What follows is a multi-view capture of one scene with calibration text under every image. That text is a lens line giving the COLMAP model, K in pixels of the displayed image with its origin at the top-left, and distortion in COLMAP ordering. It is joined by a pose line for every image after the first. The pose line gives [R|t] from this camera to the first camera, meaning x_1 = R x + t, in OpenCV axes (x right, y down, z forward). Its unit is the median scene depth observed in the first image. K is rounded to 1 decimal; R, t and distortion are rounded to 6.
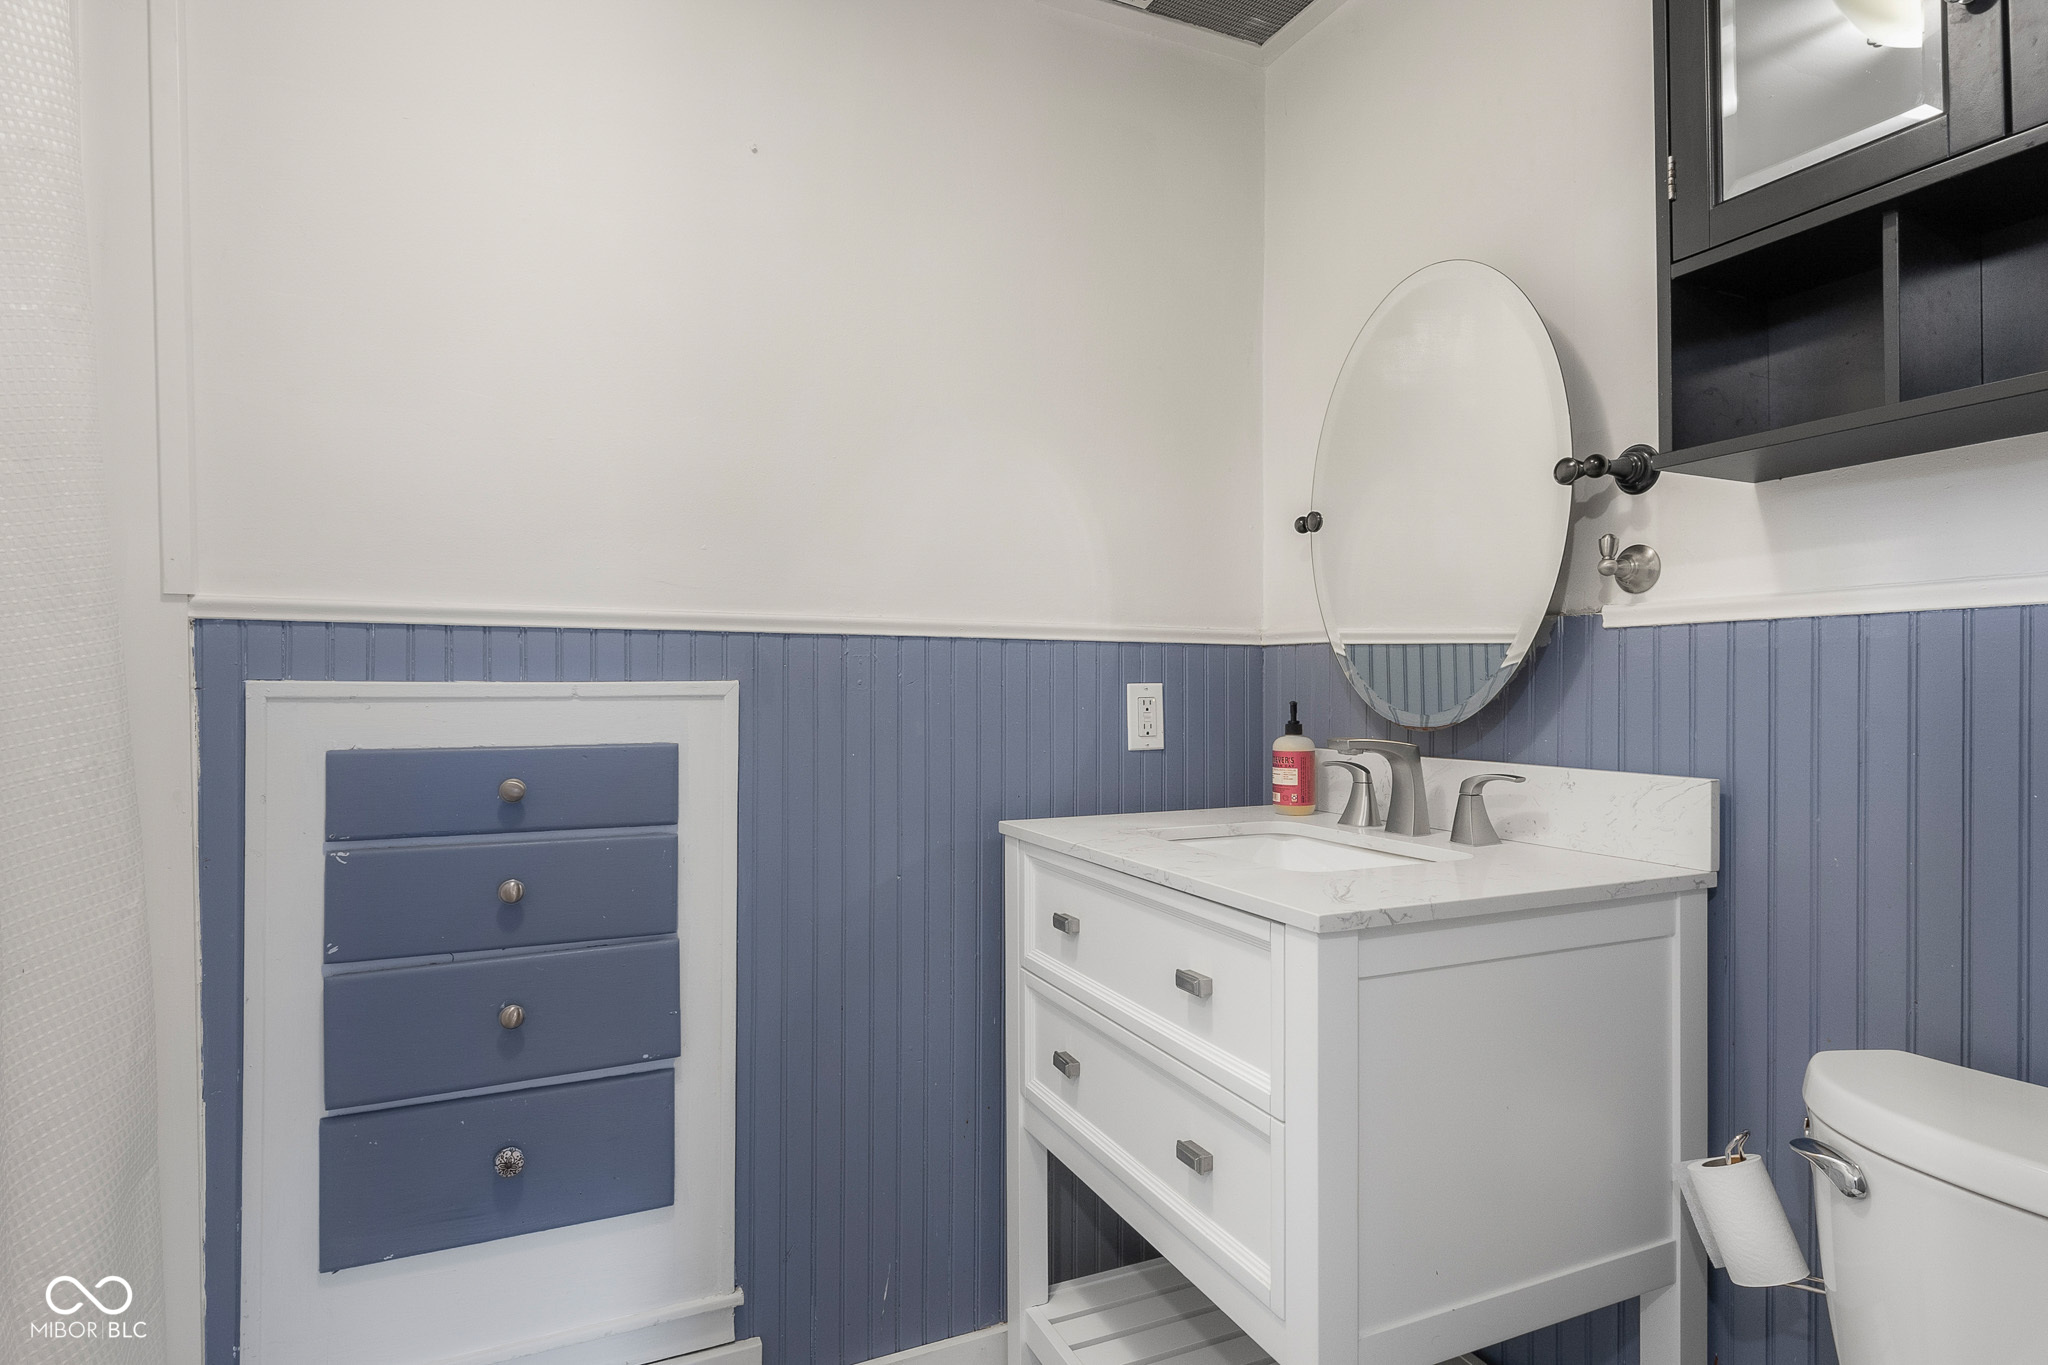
lens RADIAL K [[1100.4, 0, 1029.7], [0, 1100.4, 686.2], [0, 0, 1]] dist [0.003562, 0.000375]
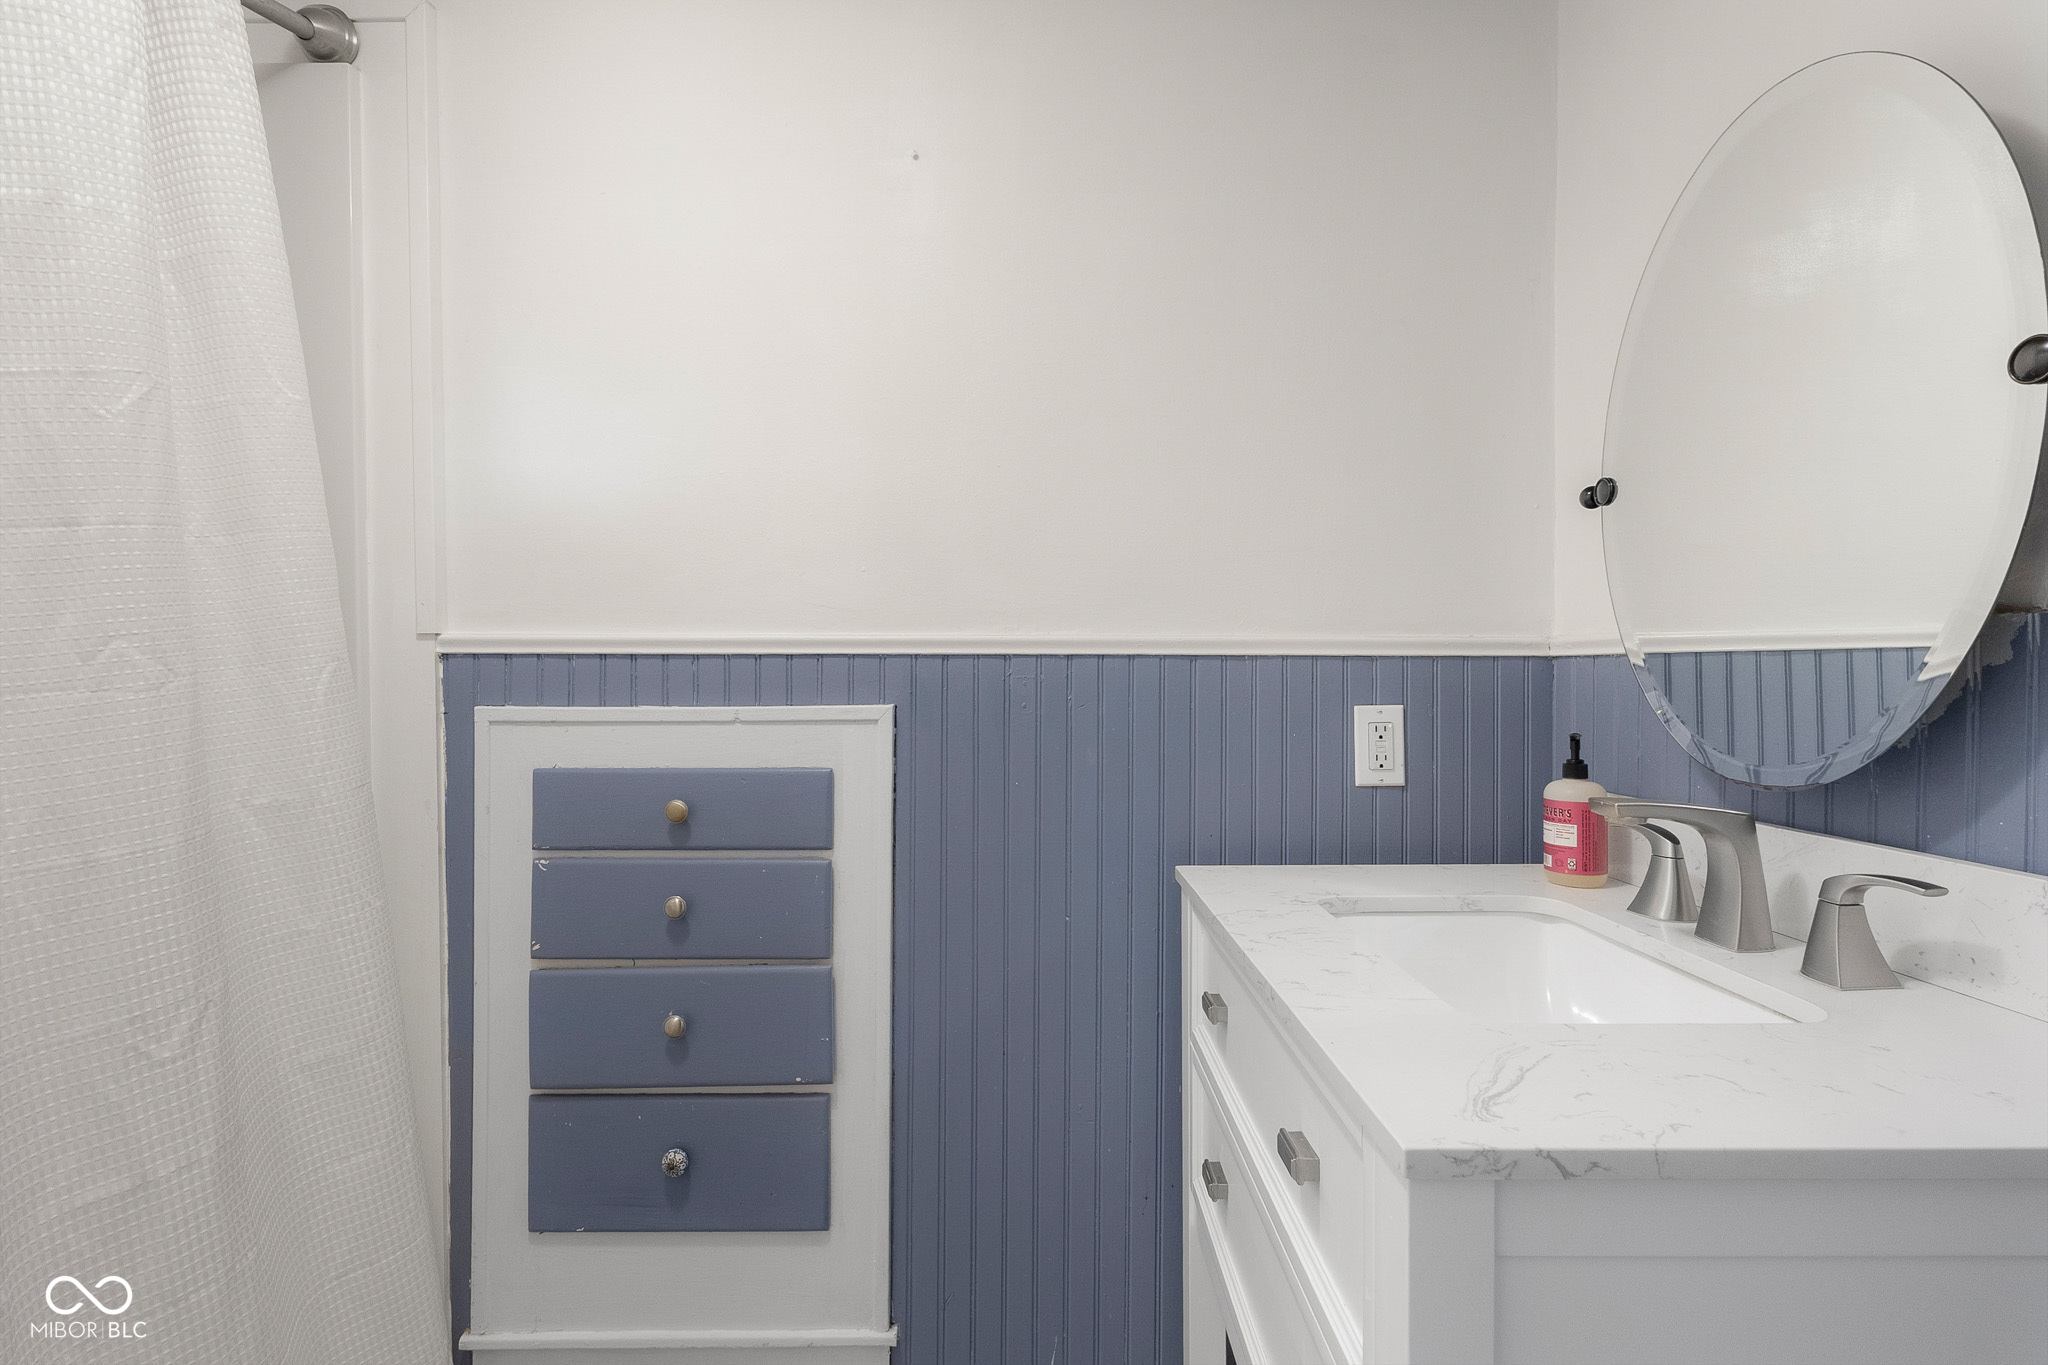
lens RADIAL K [[933.3, 0, 1024.0], [0, 933.3, 682.5], [0, 0, 1]] dist [-0.001955, 0.000059]
pose [[0.908684, -0.000333, -0.417484, 0.190695], [0.002407, 0.999987, 0.004441, -0.028883], [0.417477, -0.005041, 0.908674, 0.309638]]
